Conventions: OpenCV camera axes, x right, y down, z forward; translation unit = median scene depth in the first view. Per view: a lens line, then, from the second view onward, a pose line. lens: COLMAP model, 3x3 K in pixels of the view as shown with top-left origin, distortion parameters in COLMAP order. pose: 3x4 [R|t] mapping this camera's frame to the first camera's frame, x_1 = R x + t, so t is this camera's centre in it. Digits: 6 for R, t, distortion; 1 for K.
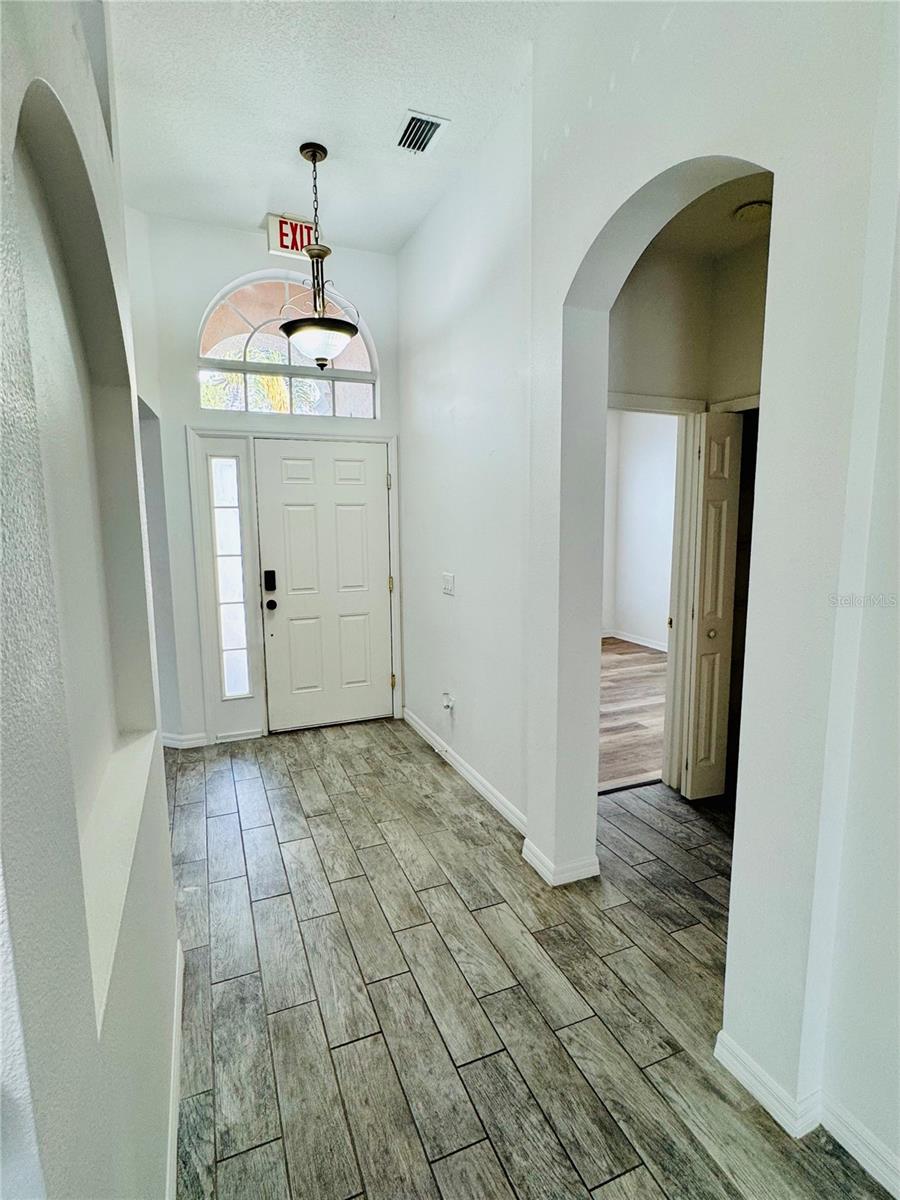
lens RADIAL K [[597.4, 0, 450.0], [0, 597.4, 600.0], [0, 0, 1]] dist [-0.003290, -0.000312]
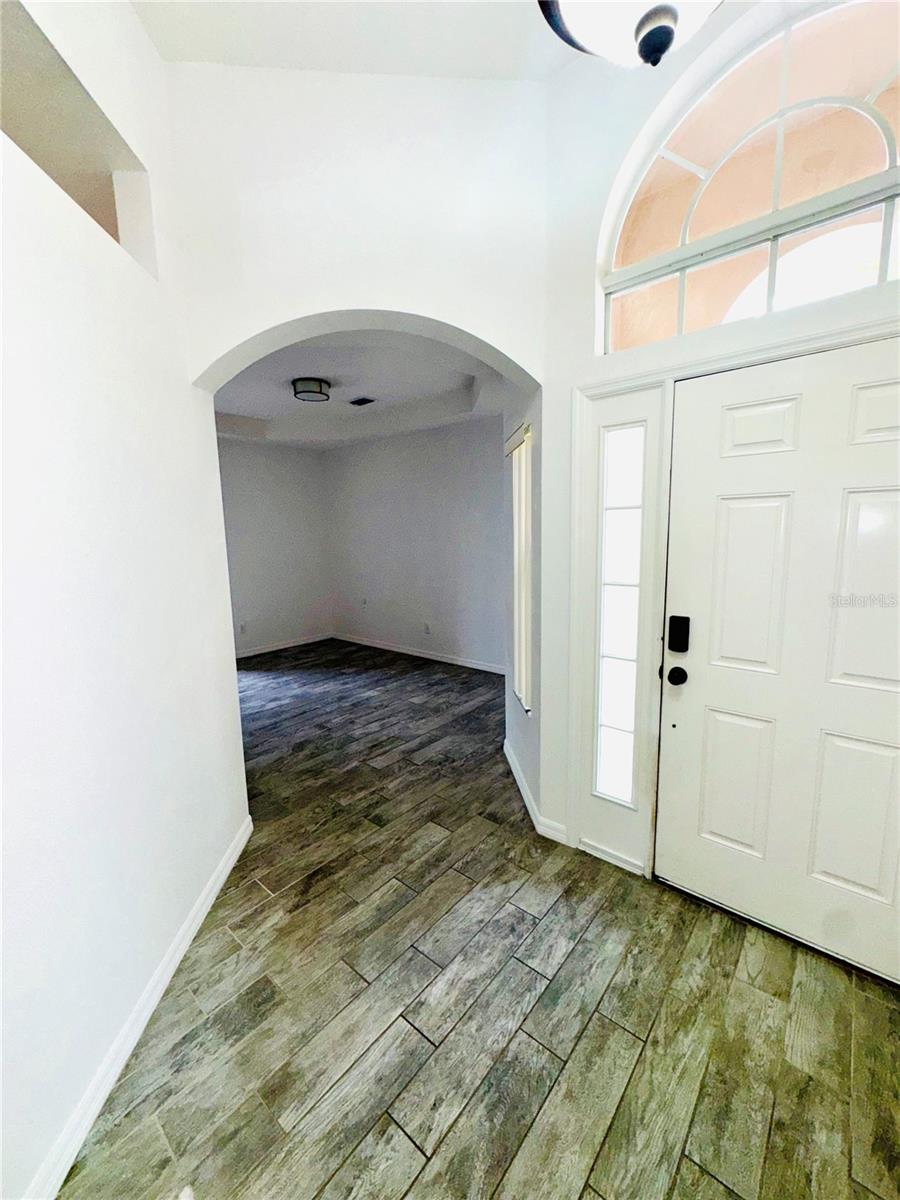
lens RADIAL K [[481.4, 0, 453.8], [0, 481.4, 599.0], [0, 0, 1]] dist [-0.003234, 0.000361]
pose [[0.457676, 0.126076, -0.880135, 0.000095], [-0.106198, 0.990561, 0.086670, -0.082932], [0.882754, 0.053802, 0.466745, 0.597954]]
